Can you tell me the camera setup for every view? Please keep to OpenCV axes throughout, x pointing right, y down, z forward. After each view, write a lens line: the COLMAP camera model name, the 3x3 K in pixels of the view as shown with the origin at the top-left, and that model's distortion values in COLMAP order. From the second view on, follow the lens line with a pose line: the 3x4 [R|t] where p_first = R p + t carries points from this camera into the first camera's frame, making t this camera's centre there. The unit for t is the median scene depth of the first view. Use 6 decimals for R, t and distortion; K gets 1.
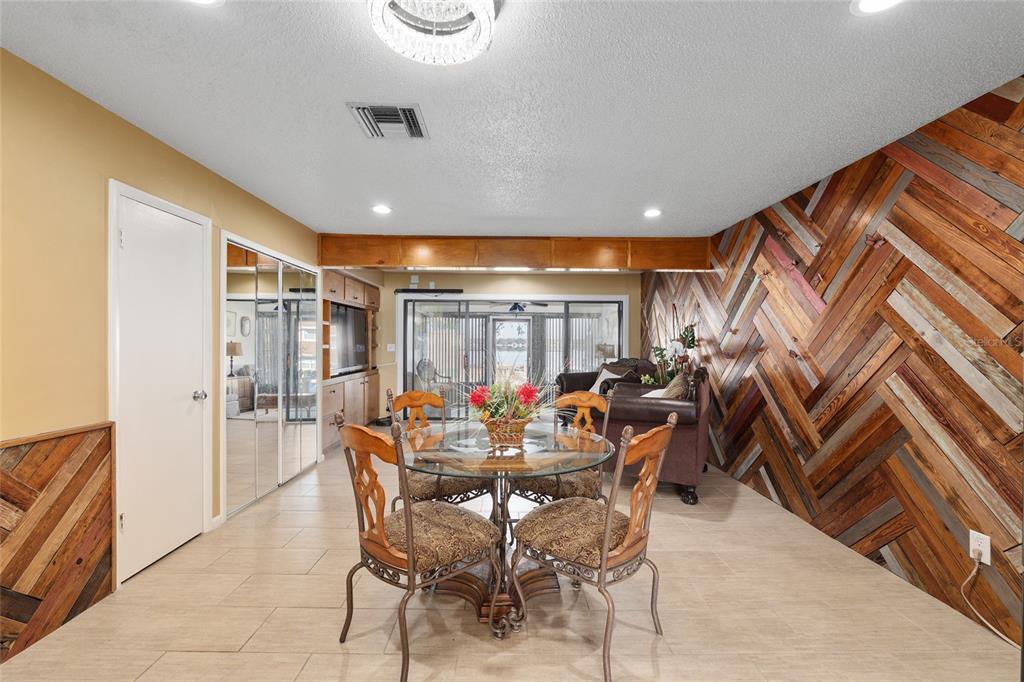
lens RADIAL K [[420.8, 0, 508.9], [0, 420.8, 341.8], [0, 0, 1]] dist [0.000400, 0.000002]
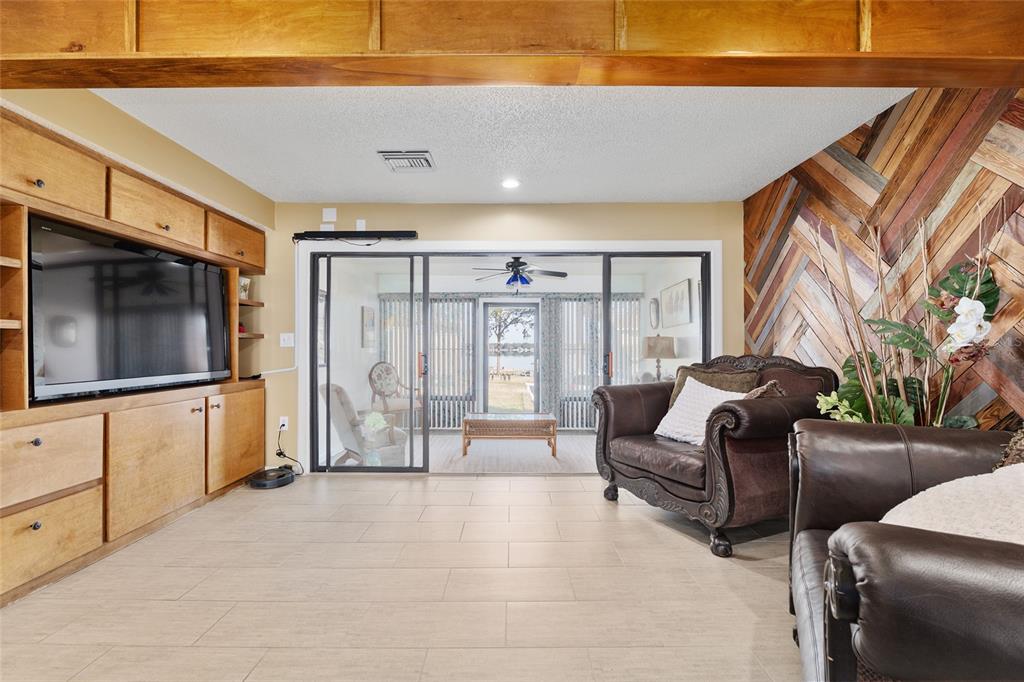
lens RADIAL K [[440.5, 0, 513.6], [0, 440.5, 343.5], [0, 0, 1]] dist [-0.000949, -0.000018]
pose [[0.999983, -0.005736, -0.001214, 0.015364], [0.005728, 0.999961, -0.006767, 0.024056], [0.001253, 0.006760, 0.999976, 0.426987]]
